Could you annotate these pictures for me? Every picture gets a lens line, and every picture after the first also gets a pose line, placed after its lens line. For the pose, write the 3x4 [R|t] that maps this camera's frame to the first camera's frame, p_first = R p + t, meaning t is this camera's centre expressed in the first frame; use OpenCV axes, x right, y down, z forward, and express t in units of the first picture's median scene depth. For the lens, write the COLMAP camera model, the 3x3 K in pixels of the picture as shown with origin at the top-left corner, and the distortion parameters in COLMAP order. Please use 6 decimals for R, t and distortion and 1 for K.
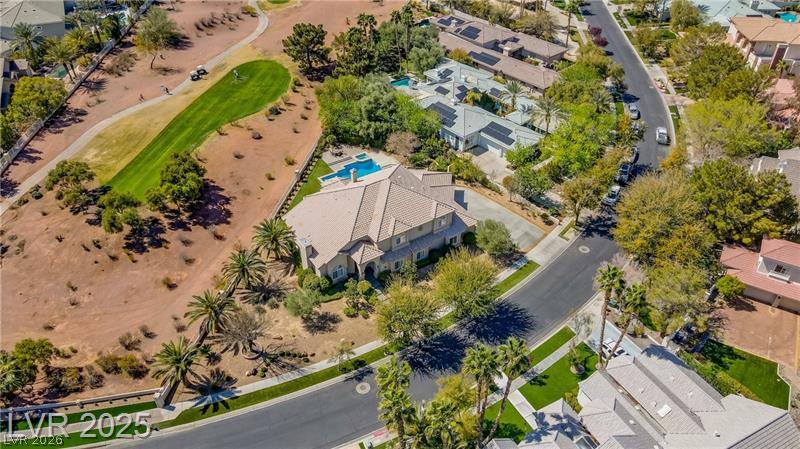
lens RADIAL K [[585.3, 0, 398.8], [0, 585.3, 219.6], [0, 0, 1]] dist [0.004170, 0.034287]
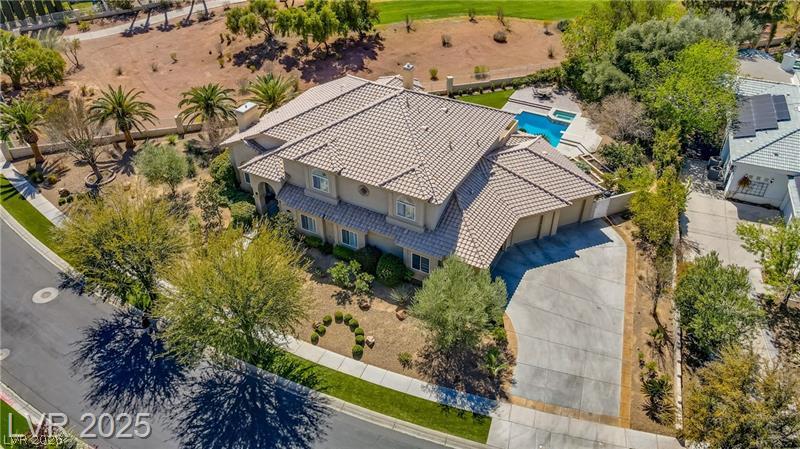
lens RADIAL K [[580.6, 0, 400.0], [0, 580.6, 224.5], [0, 0, 1]] dist [0.023900, 0.006523]
pose [[0.461595, 0.532285, -0.709650, 0.385017], [-0.531180, 0.806553, 0.259460, -0.098593], [0.710477, 0.257187, 0.655040, 0.636270]]
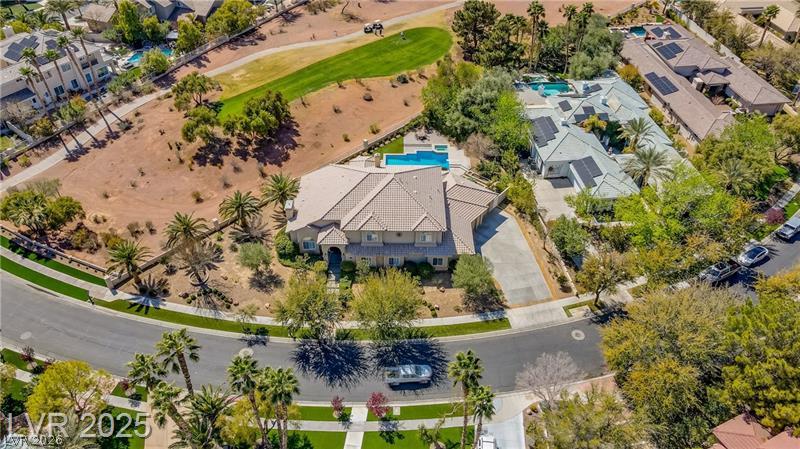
lens RADIAL K [[585.3, 0, 398.8], [0, 585.3, 219.6], [0, 0, 1]] dist [0.004170, 0.034287]
pose [[0.827070, 0.360853, -0.430977, 0.392923], [-0.338291, 0.931872, 0.131048, -0.118483], [0.448904, 0.037410, 0.892797, 0.146471]]
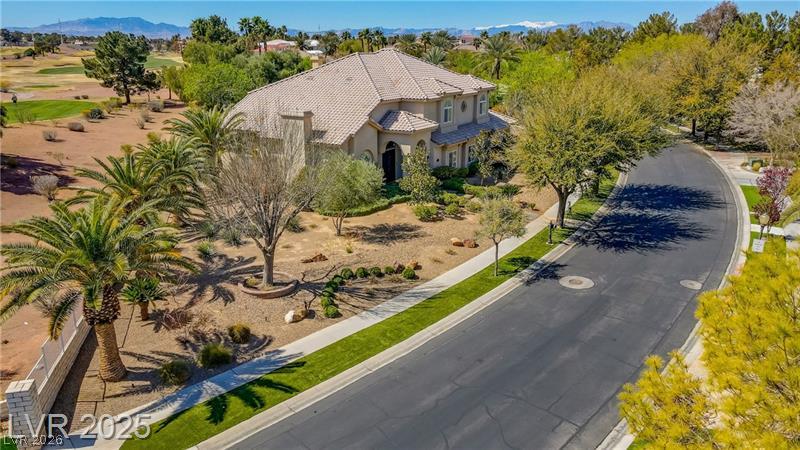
lens RADIAL K [[584.3, 0, 398.5], [0, 584.3, 219.4], [0, 0, 1]] dist [0.026160, -0.000594]
pose [[0.898017, -0.128744, 0.420703, -0.262117], [0.269761, 0.916514, -0.295348, 0.253515], [-0.347556, 0.378717, 0.857775, 0.503512]]
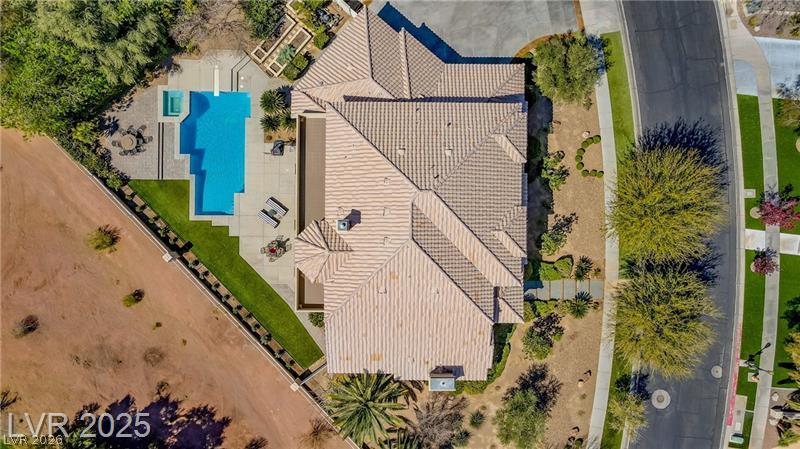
lens RADIAL K [[584.3, 0, 398.5], [0, 584.3, 218.9], [0, 0, 1]] dist [0.026160, -0.000594]
pose [[0.561666, -0.827329, 0.007584, -0.048433], [0.497768, 0.345224, 0.795643, -0.424752], [-0.660877, -0.443111, 0.605718, 0.655506]]
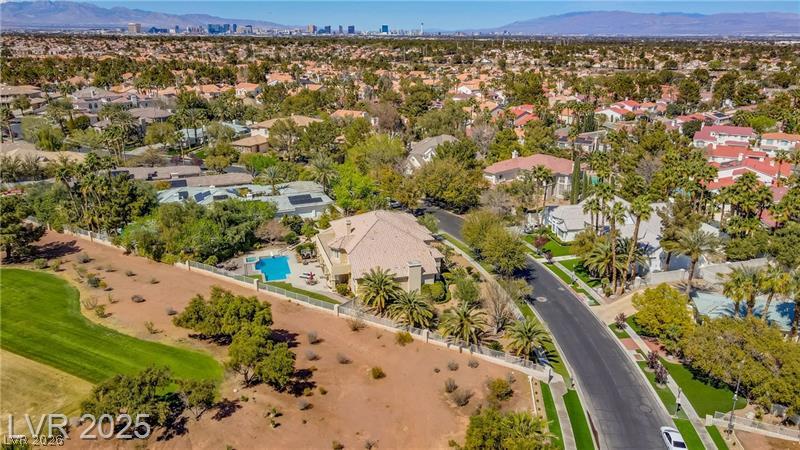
lens RADIAL K [[585.3, 0, 398.8], [0, 585.3, 220.1], [0, 0, 1]] dist [0.004170, 0.034287]
pose [[0.302620, -0.296876, 0.905696, -0.987608], [0.576800, 0.813532, 0.073939, -0.108064], [-0.758764, 0.500030, 0.417429, 0.455221]]
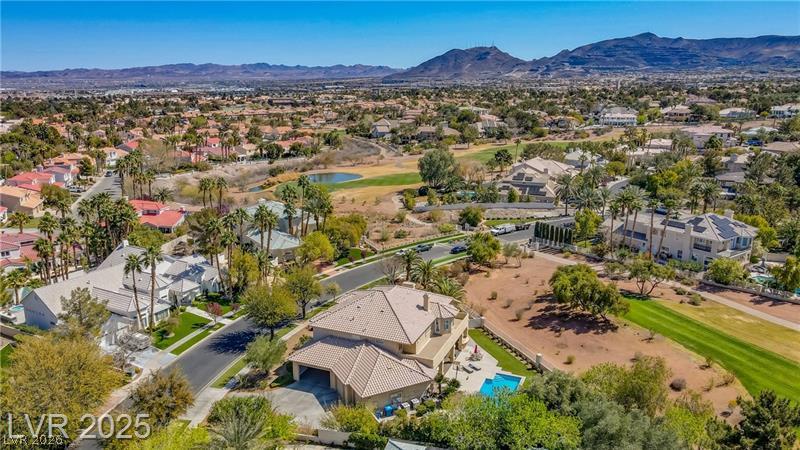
lens RADIAL K [[585.3, 0, 398.8], [0, 585.3, 220.1], [0, 0, 1]] dist [0.004170, 0.034287]
pose [[-0.834757, 0.121898, -0.536956, 0.420875], [-0.337604, 0.657067, 0.674007, -0.734809], [0.434977, 0.743911, -0.507338, 1.303953]]
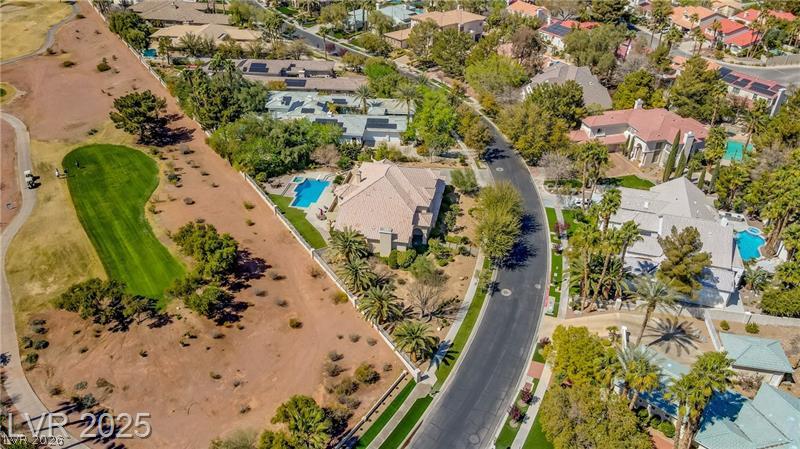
lens RADIAL K [[585.3, 0, 398.8], [0, 585.3, 219.6], [0, 0, 1]] dist [0.004170, 0.034287]
pose [[0.701844, -0.384205, 0.599834, -0.732265], [0.425829, 0.901341, 0.079078, -0.054166], [-0.571038, 0.199927, 0.796207, 0.033068]]
